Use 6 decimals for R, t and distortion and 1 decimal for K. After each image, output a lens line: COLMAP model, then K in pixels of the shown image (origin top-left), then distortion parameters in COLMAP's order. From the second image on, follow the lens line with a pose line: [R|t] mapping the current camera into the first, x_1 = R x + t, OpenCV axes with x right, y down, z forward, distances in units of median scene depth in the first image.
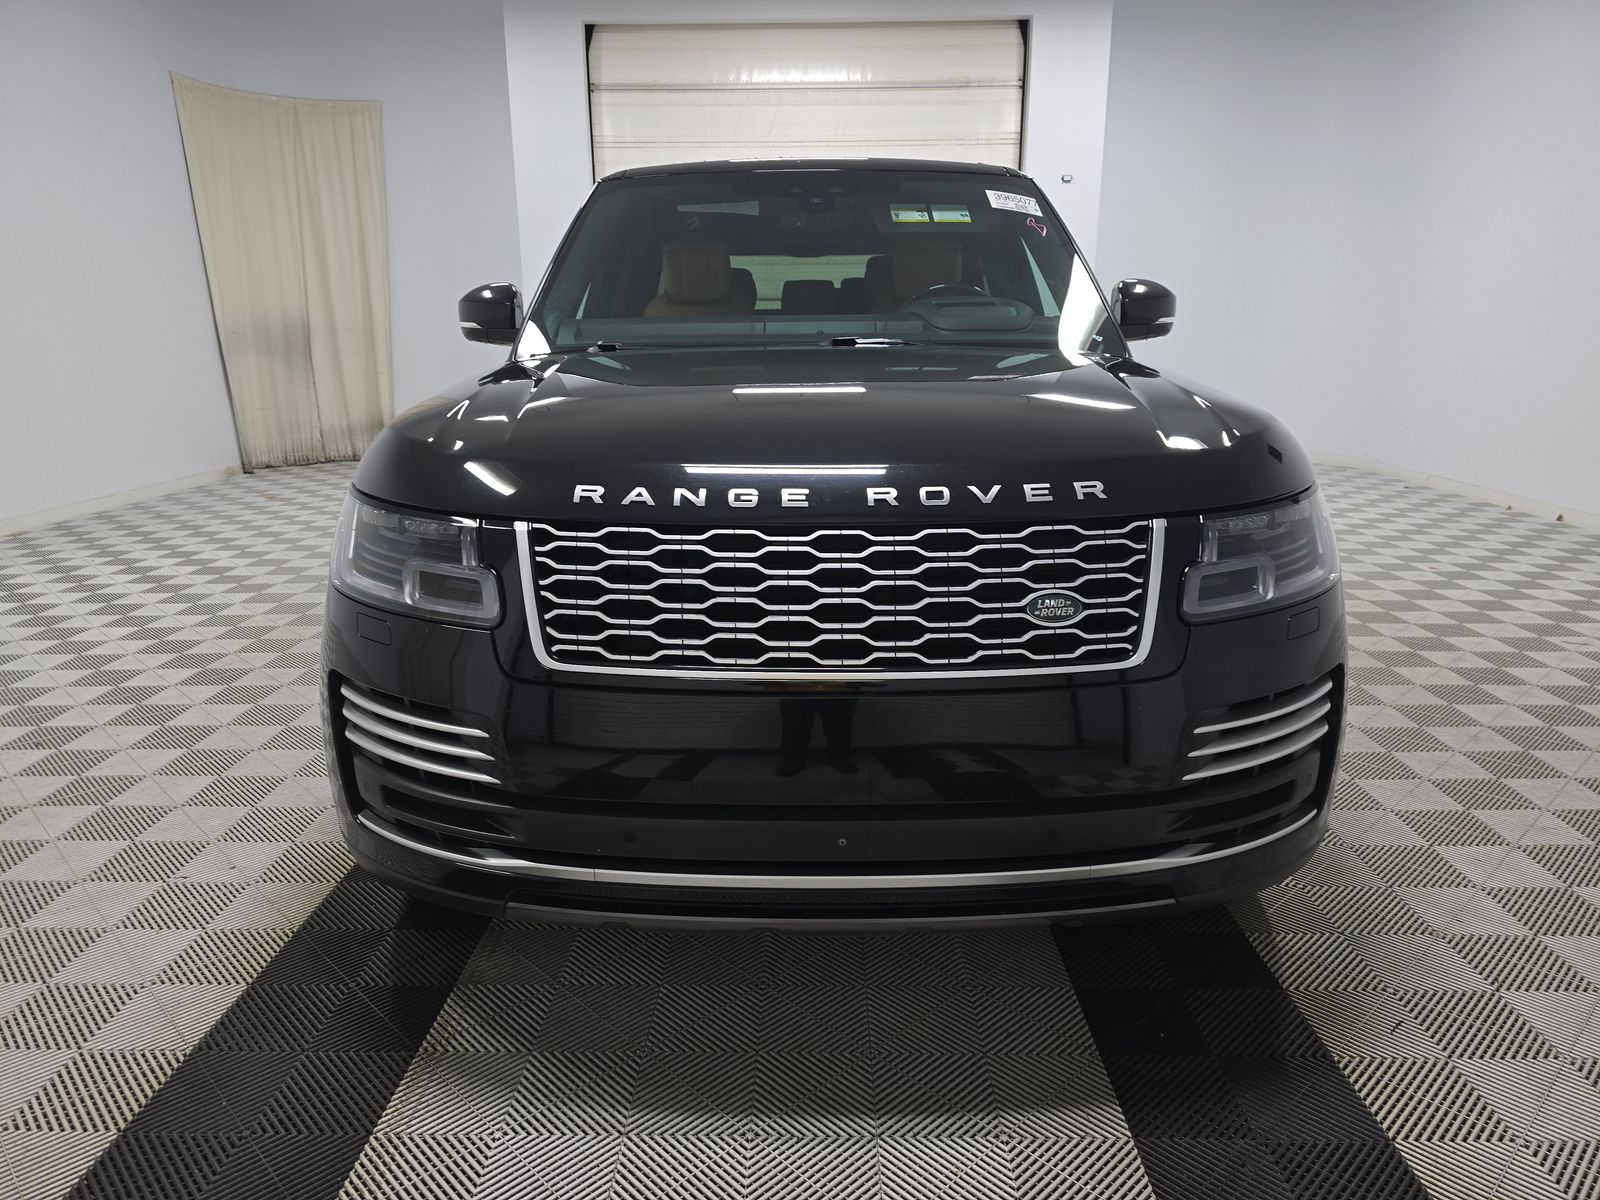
lens RADIAL K [[1092.8, 0, 800.0], [0, 1092.8, 600.0], [0, 0, 1]] dist [0.022934, -0.003477]
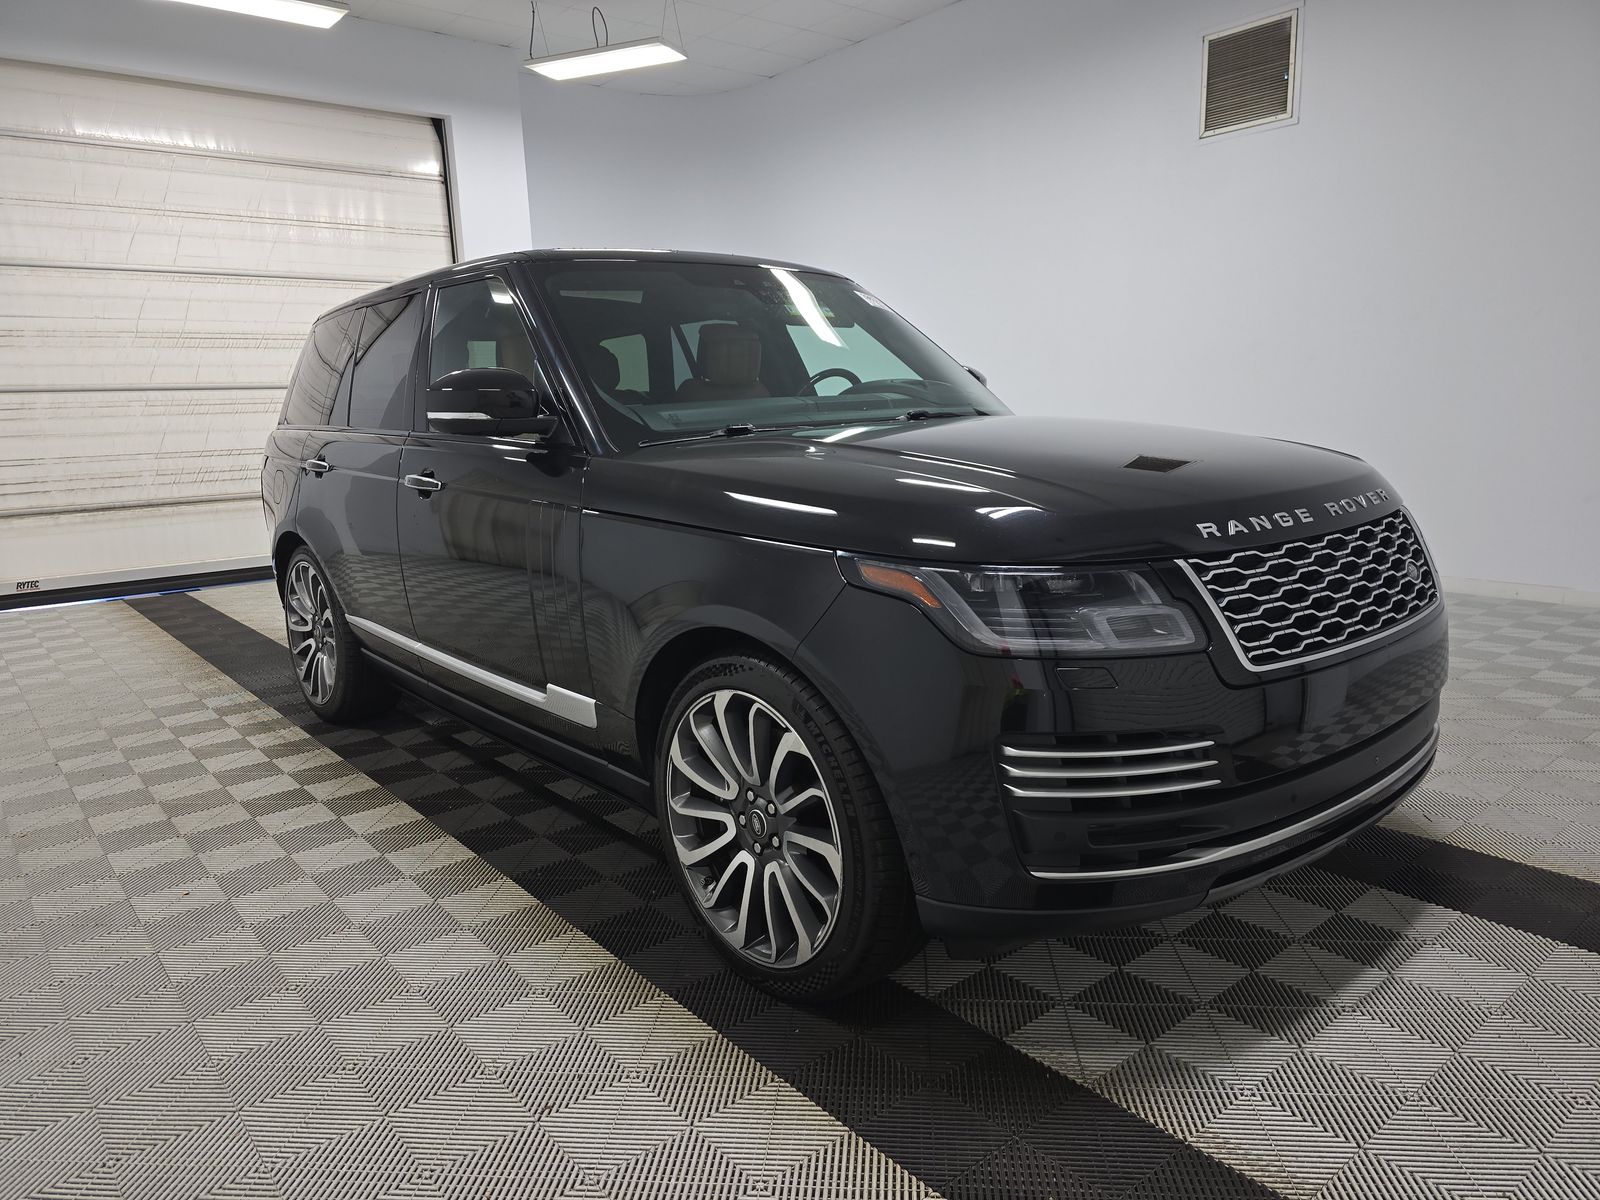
lens RADIAL K [[1123.4, 0, 800.0], [0, 1123.4, 600.0], [0, 0, 1]] dist [-0.006795, 0.002396]
pose [[0.752873, -0.125733, 0.646045, -0.402721], [0.181050, 0.983278, -0.019623, -0.023472], [-0.632774, 0.131740, 0.763047, 0.103890]]
